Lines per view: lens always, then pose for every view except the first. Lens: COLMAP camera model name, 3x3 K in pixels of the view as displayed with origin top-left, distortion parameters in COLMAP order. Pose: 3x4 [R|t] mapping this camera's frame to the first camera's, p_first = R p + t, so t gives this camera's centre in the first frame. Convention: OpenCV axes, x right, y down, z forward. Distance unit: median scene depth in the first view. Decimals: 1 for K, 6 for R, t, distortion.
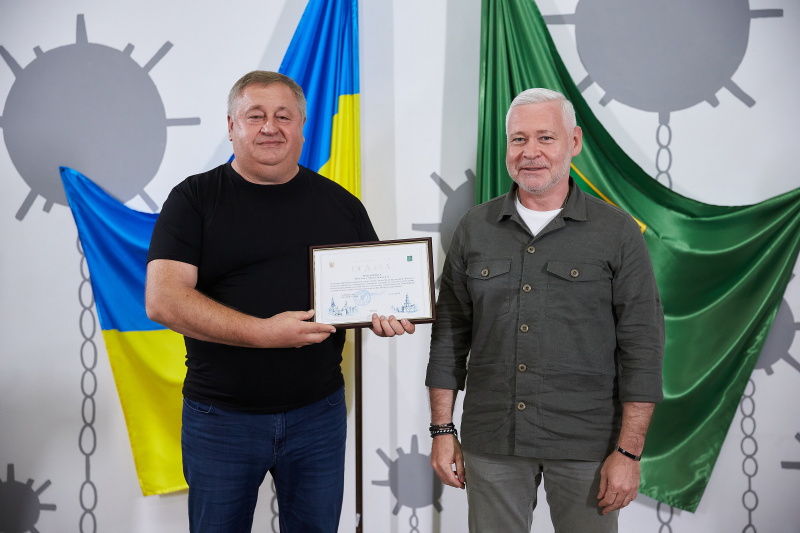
lens RADIAL K [[1168.3, 0, 399.7], [0, 1168.3, 265.8], [0, 0, 1]] dist [0.130442, 0.046749]
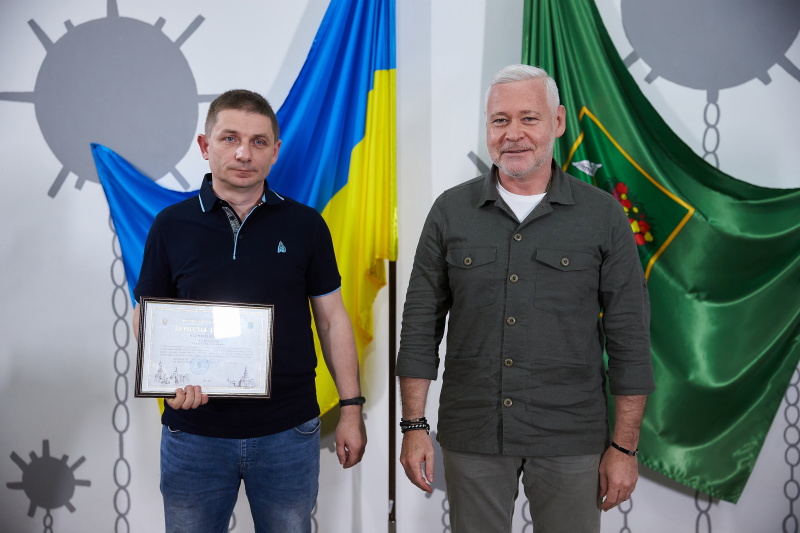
lens RADIAL K [[971.7, 0, 400.3], [0, 971.7, 266.9], [0, 0, 1]] dist [0.080500, 0.014629]
pose [[0.999838, 0.008746, -0.015743, -0.016242], [-0.008172, 0.999311, 0.036193, -0.013000], [0.016049, -0.036059, 0.999221, 0.189161]]
